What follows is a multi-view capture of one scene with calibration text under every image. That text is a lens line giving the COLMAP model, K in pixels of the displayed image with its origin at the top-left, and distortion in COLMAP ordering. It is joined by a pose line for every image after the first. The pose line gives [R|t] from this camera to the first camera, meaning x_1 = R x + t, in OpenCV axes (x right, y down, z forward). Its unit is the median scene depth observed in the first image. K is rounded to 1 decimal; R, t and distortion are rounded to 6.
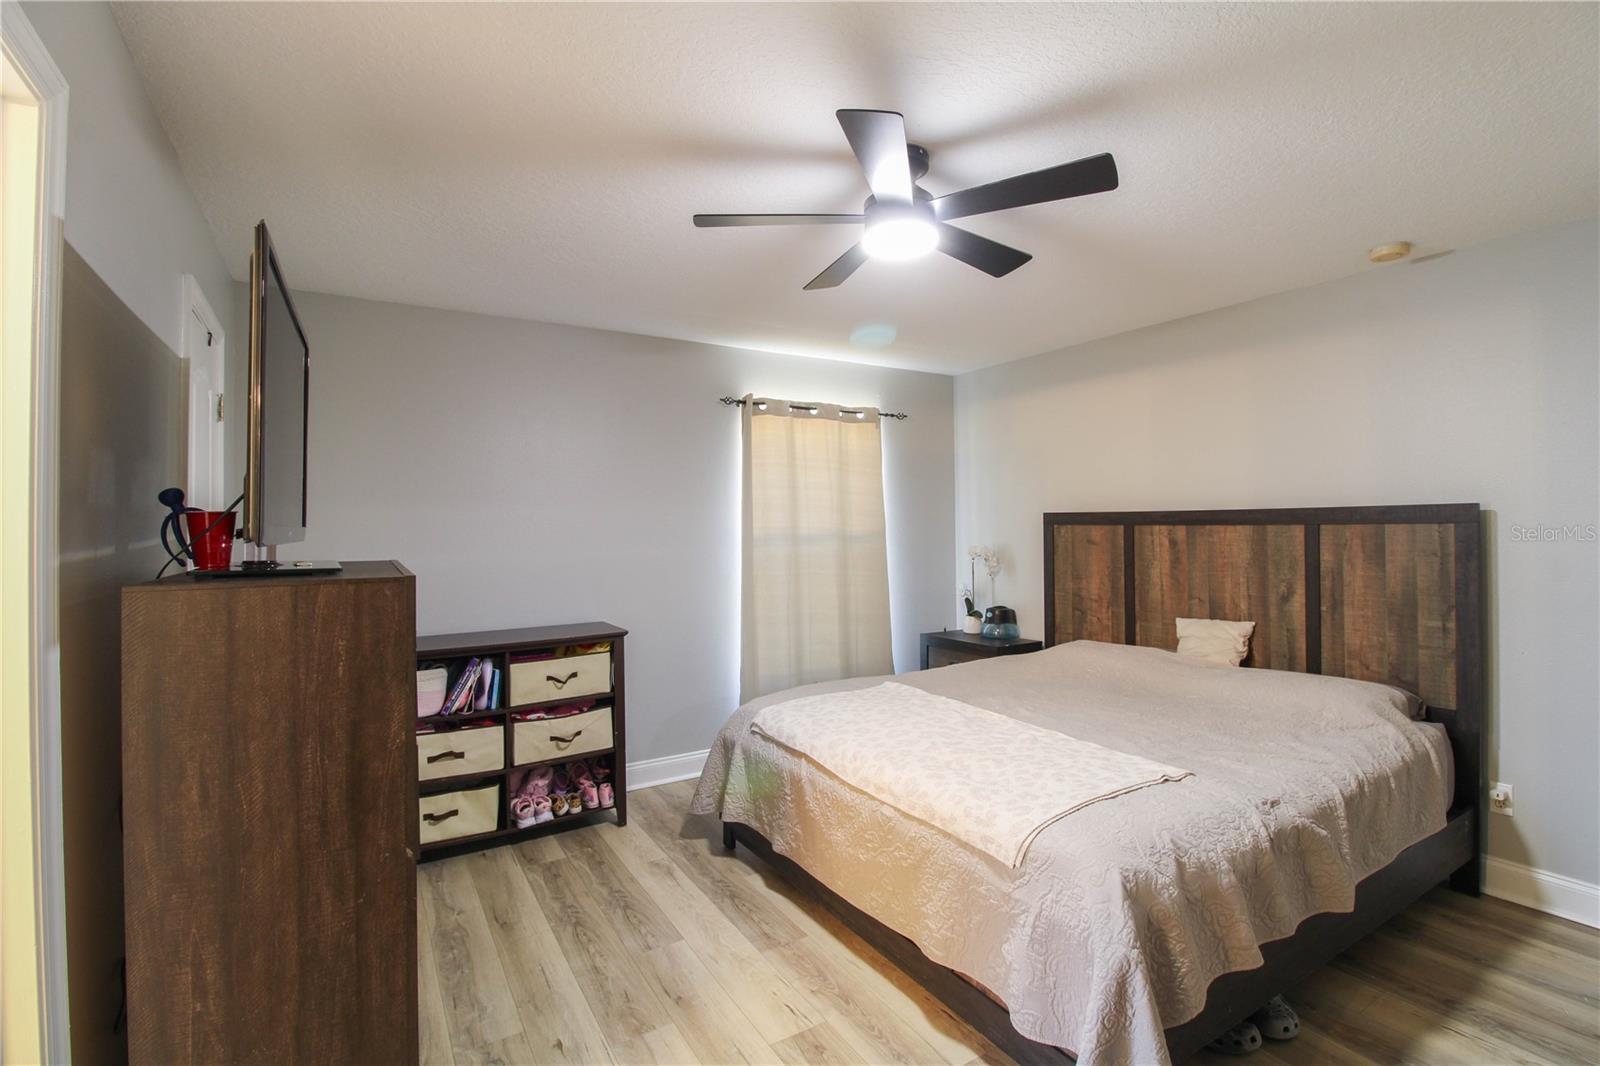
lens RADIAL K [[750.6, 0, 829.7], [0, 750.6, 521.5], [0, 0, 1]] dist [-0.008762, -0.000048]
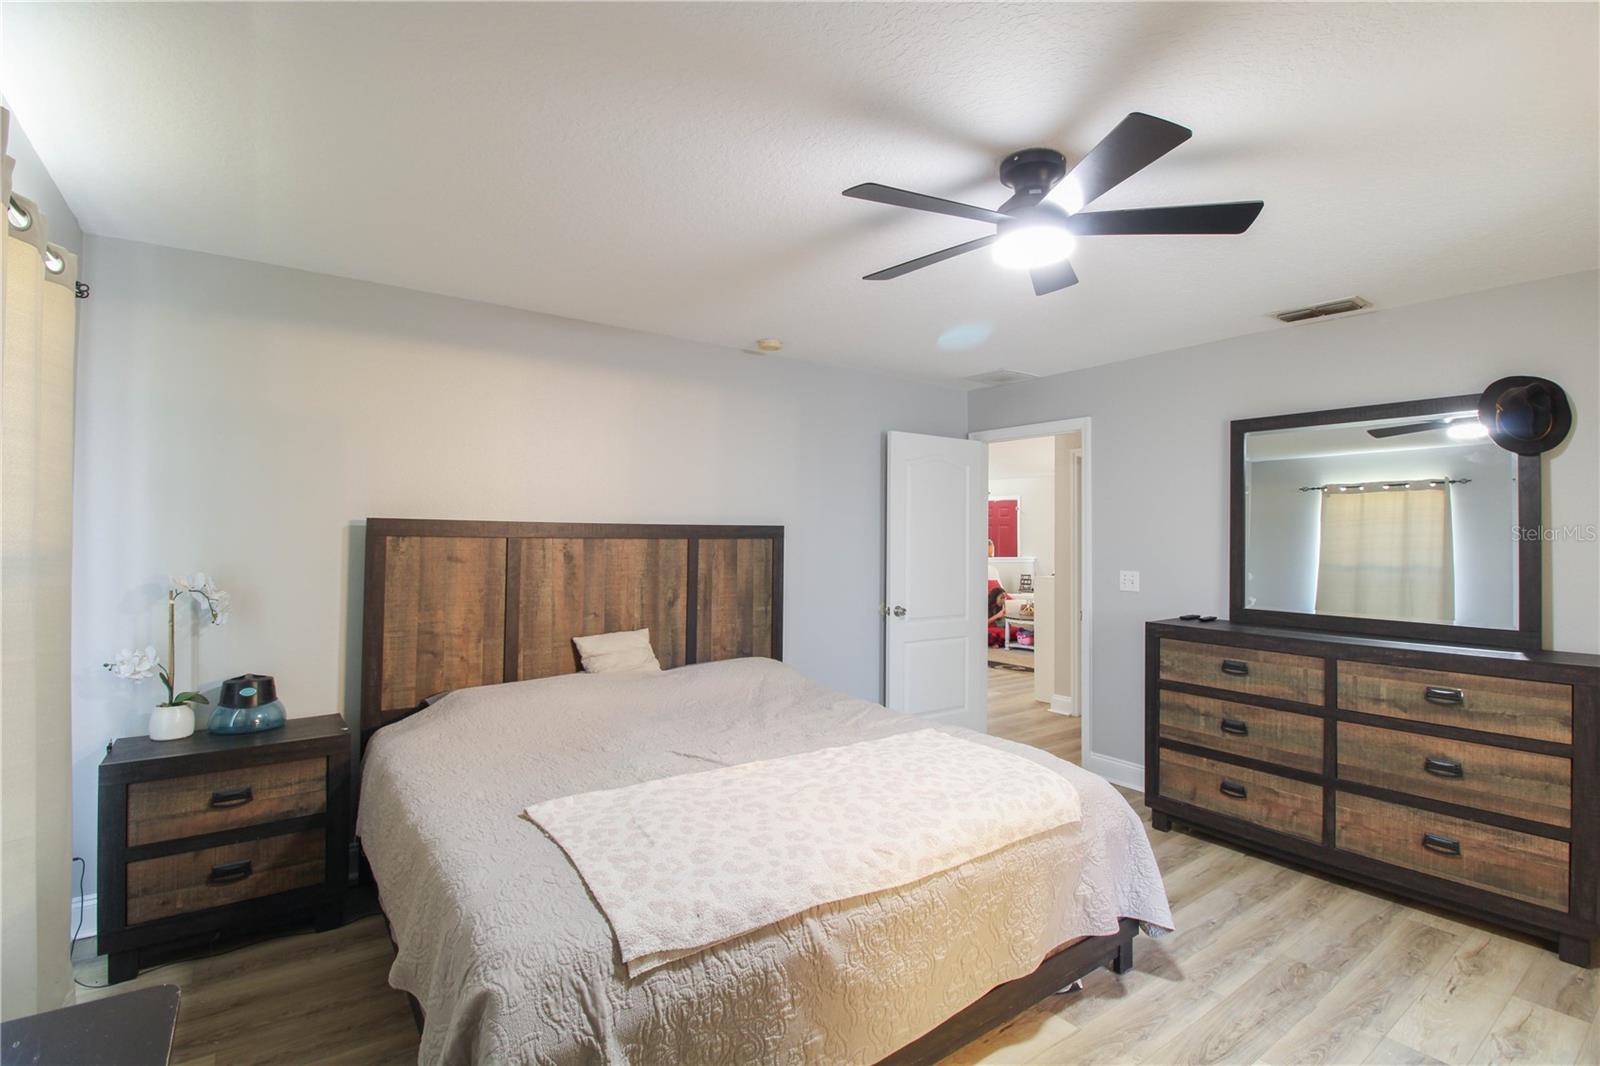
lens RADIAL K [[750.6, 0, 797.0], [0, 750.6, 526.4], [0, 0, 1]] dist [-0.008762, -0.000048]
pose [[-0.066232, 0.022363, 0.997554, -0.533604], [-0.010777, 0.999674, -0.023126, 0.009827], [-0.997746, -0.012282, -0.065969, 0.865699]]
